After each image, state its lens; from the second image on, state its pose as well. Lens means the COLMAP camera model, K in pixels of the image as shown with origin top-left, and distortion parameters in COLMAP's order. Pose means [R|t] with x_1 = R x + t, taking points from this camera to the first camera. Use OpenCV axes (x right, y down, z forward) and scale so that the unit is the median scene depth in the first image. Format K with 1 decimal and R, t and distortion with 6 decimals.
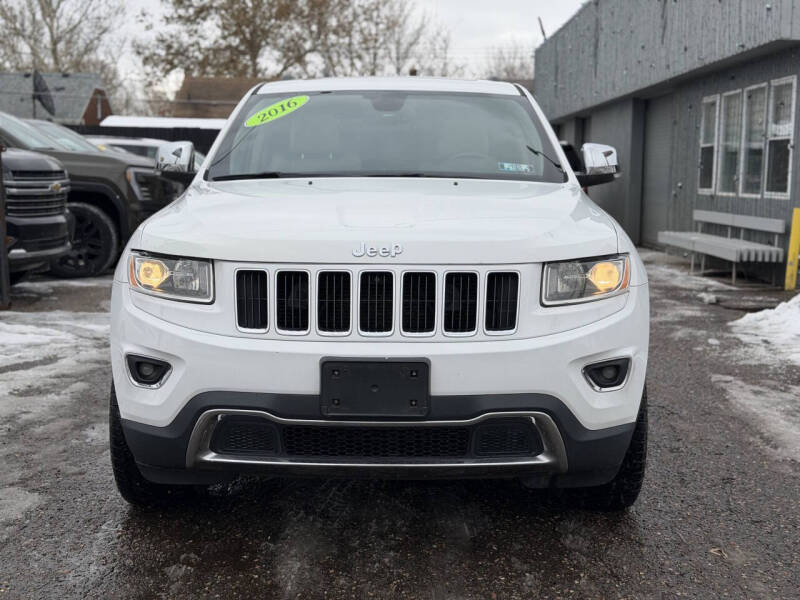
lens RADIAL K [[1112.8, 0, 397.7], [0, 1112.8, 306.7], [0, 0, 1]] dist [0.102663, 0.000000]
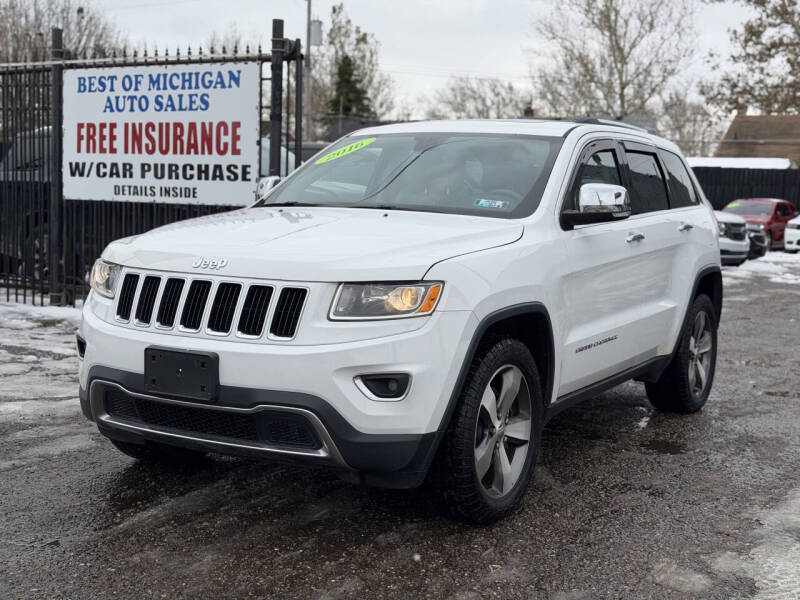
lens RADIAL K [[1112.8, 0, 400.4], [0, 1112.8, 302.8], [0, 0, 1]] dist [0.102663, 0.000000]
pose [[0.873332, 0.068461, -0.482290, 0.704441], [-0.086660, 0.996117, -0.015524, -0.006160], [0.479355, 0.055352, 0.875874, 0.023862]]
